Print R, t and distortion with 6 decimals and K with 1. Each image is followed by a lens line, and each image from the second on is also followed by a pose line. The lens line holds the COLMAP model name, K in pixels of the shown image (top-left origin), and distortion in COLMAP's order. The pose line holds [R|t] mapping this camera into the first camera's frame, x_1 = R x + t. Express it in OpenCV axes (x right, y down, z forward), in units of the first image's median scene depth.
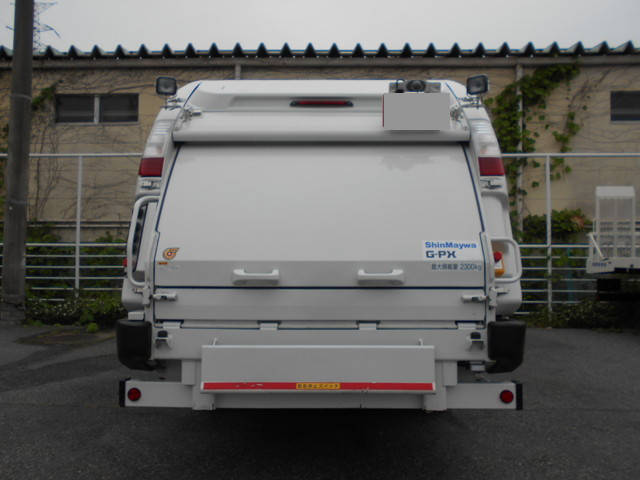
lens RADIAL K [[505.7, 0, 320.0], [0, 505.7, 240.0], [0, 0, 1]] dist [0.004097, 0.003580]
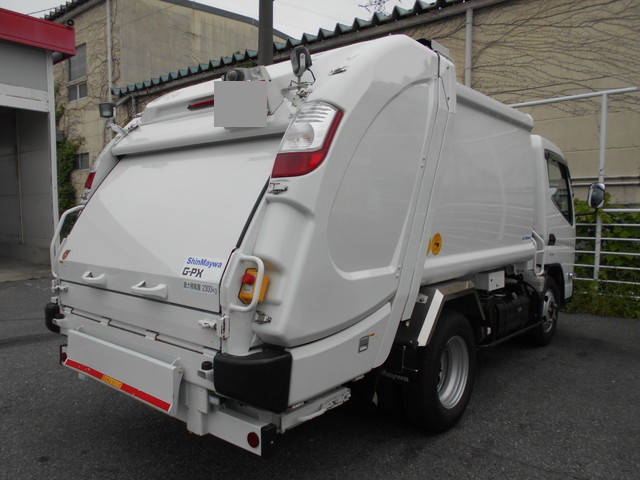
lens RADIAL K [[502.5, 0, 312.6], [0, 502.5, 241.8], [0, 0, 1]] dist [0.009310, 0.009140]
pose [[0.768371, 0.039032, -0.638814, 0.984045], [0.026482, 0.995345, 0.092669, -0.105420], [0.639457, -0.088121, 0.763760, 0.435263]]
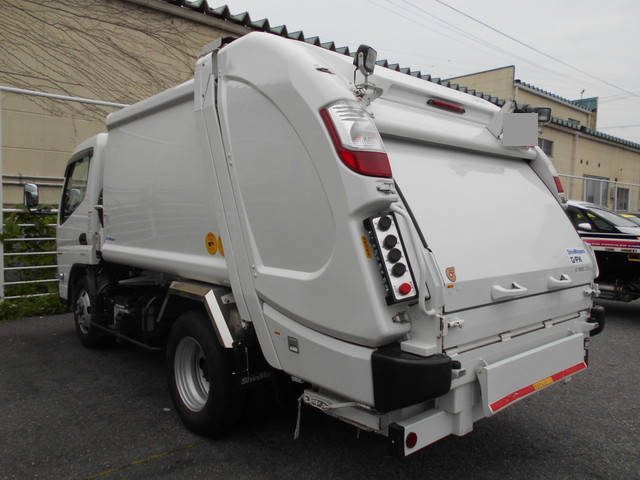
lens RADIAL K [[505.7, 0, 320.0], [0, 505.7, 240.0], [0, 0, 1]] dist [0.004097, 0.003580]
pose [[0.731042, -0.026062, 0.681835, -1.064070], [-0.038231, 0.996136, 0.079065, -0.093937], [-0.681261, -0.083867, 0.727221, 0.517205]]
